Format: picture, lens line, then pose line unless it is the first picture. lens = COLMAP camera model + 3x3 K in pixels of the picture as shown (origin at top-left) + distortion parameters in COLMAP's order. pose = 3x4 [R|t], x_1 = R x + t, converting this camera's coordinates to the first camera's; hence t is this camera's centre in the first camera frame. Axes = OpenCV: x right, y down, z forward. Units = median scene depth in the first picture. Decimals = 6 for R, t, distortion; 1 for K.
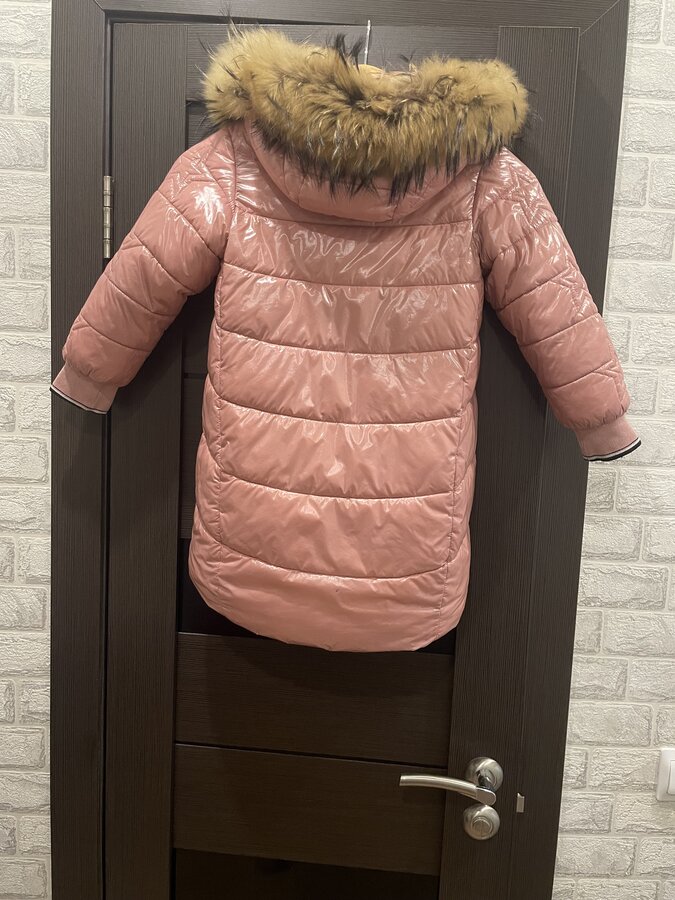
lens RADIAL K [[714.6, 0, 331.9], [0, 714.6, 441.3], [0, 0, 1]] dist [0.097959, -0.138306]
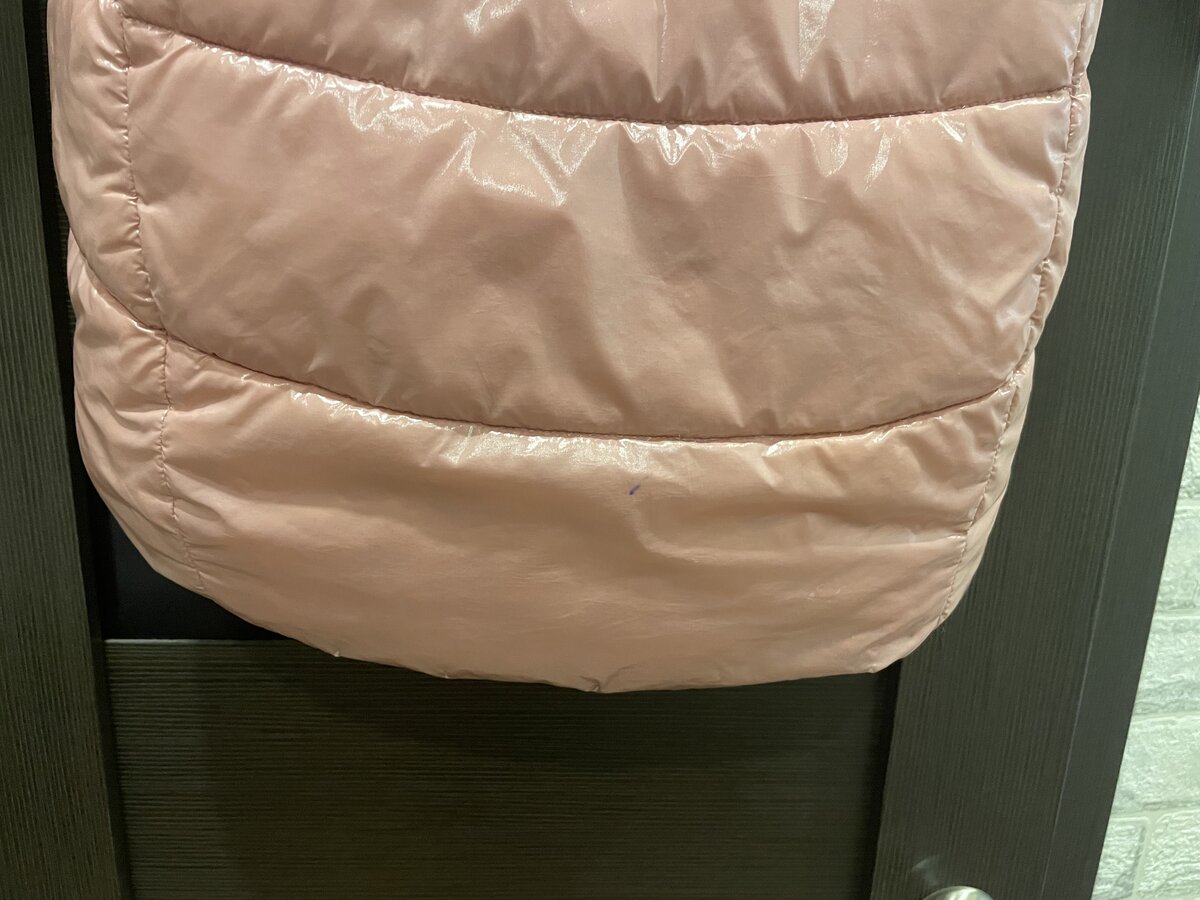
lens RADIAL K [[952.9, 0, 620.6], [0, 952.9, 457.7], [0, 0, 1]] dist [0.097959, -0.138306]
pose [[0.986379, -0.046092, 0.157897, -0.045890], [0.020269, 0.986681, 0.161400, 0.122406], [-0.163233, -0.156001, 0.974176, 0.580384]]
